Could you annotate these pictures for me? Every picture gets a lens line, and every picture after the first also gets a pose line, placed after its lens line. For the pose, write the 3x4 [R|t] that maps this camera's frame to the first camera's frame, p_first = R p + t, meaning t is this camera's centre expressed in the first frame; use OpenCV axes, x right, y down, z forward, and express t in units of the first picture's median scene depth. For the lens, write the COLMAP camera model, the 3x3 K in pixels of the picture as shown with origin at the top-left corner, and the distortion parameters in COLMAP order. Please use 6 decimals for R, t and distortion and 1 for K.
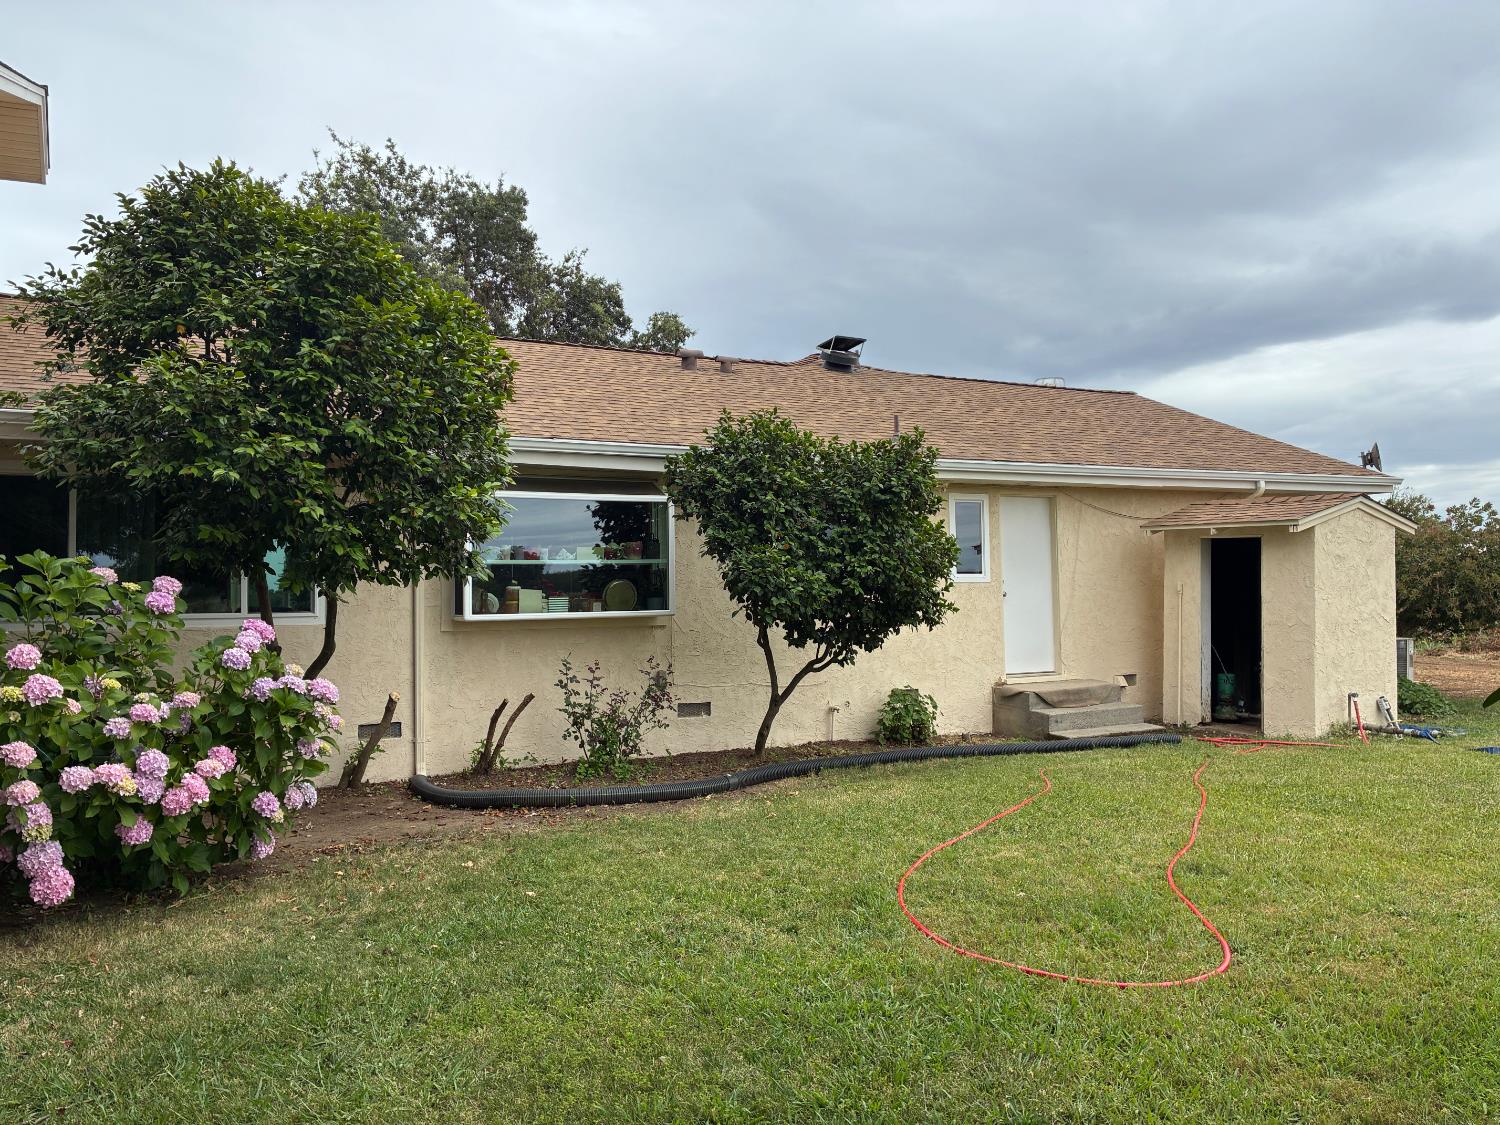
lens RADIAL K [[1100.1, 0, 750.0], [0, 1100.1, 562.5], [0, 0, 1]] dist [0.061205, -0.102480]
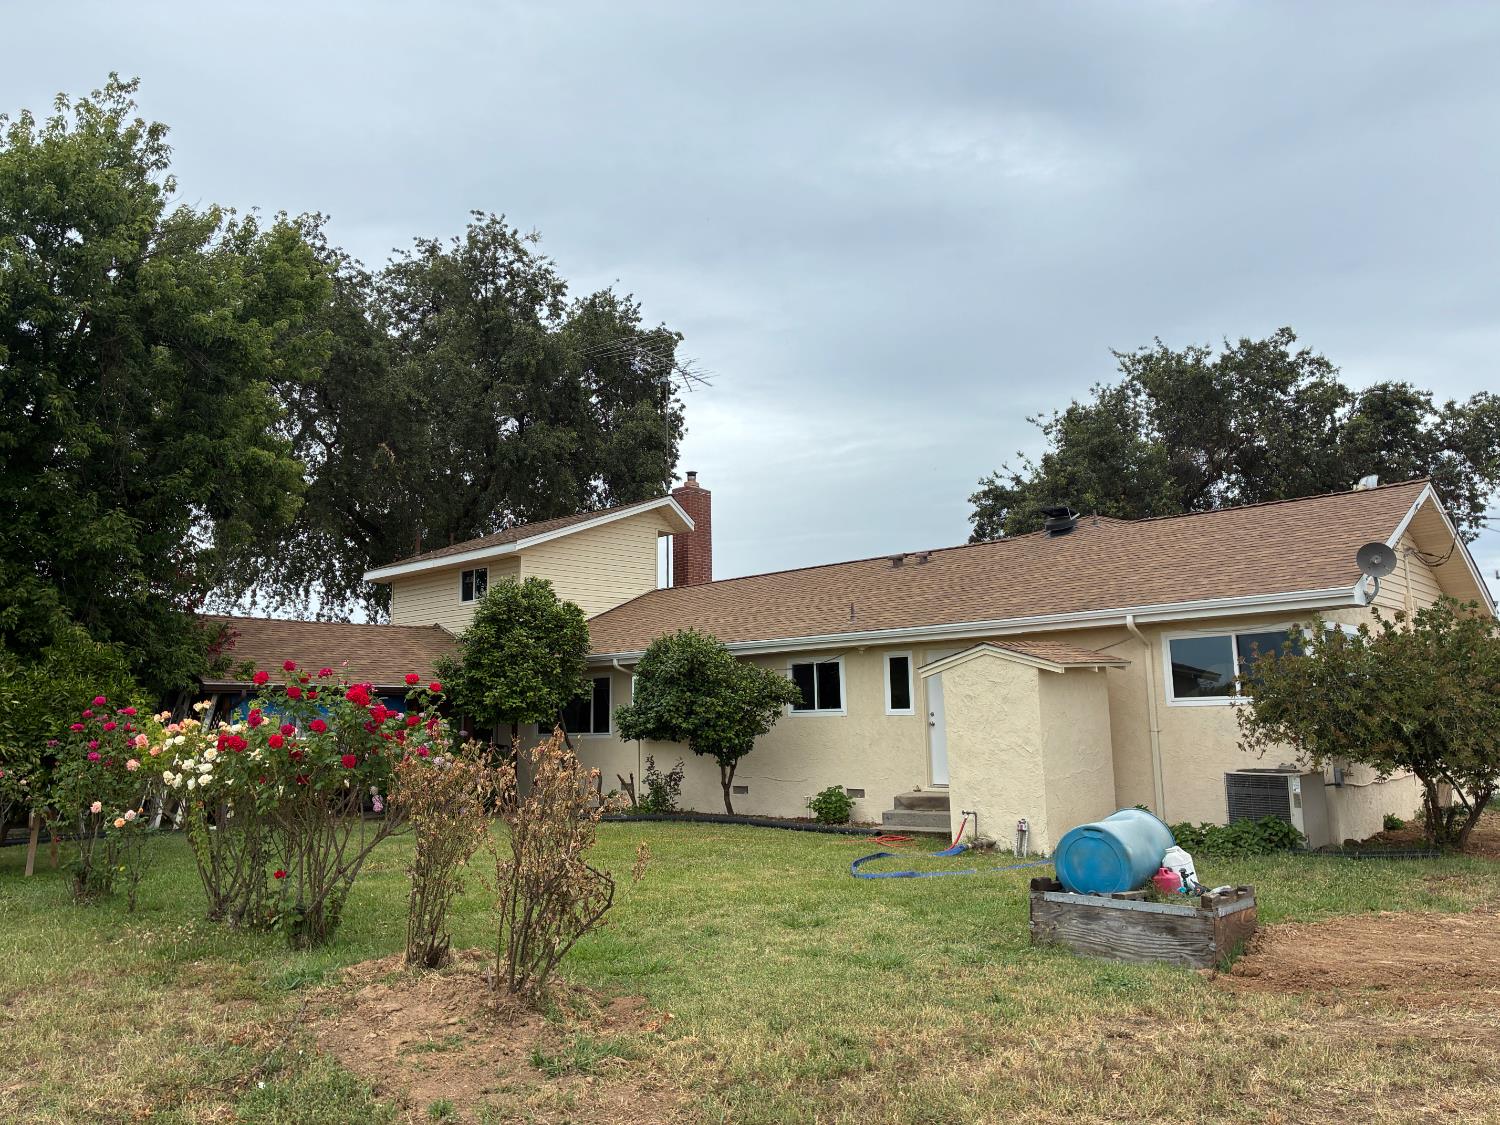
lens RADIAL K [[1100.1, 0, 750.0], [0, 1100.1, 562.5], [0, 0, 1]] dist [0.061205, -0.102480]
pose [[0.362458, -0.125188, -0.923554, 1.547860], [0.038739, 0.992105, -0.119277, -0.015699], [0.931195, 0.007455, 0.364446, 0.347575]]
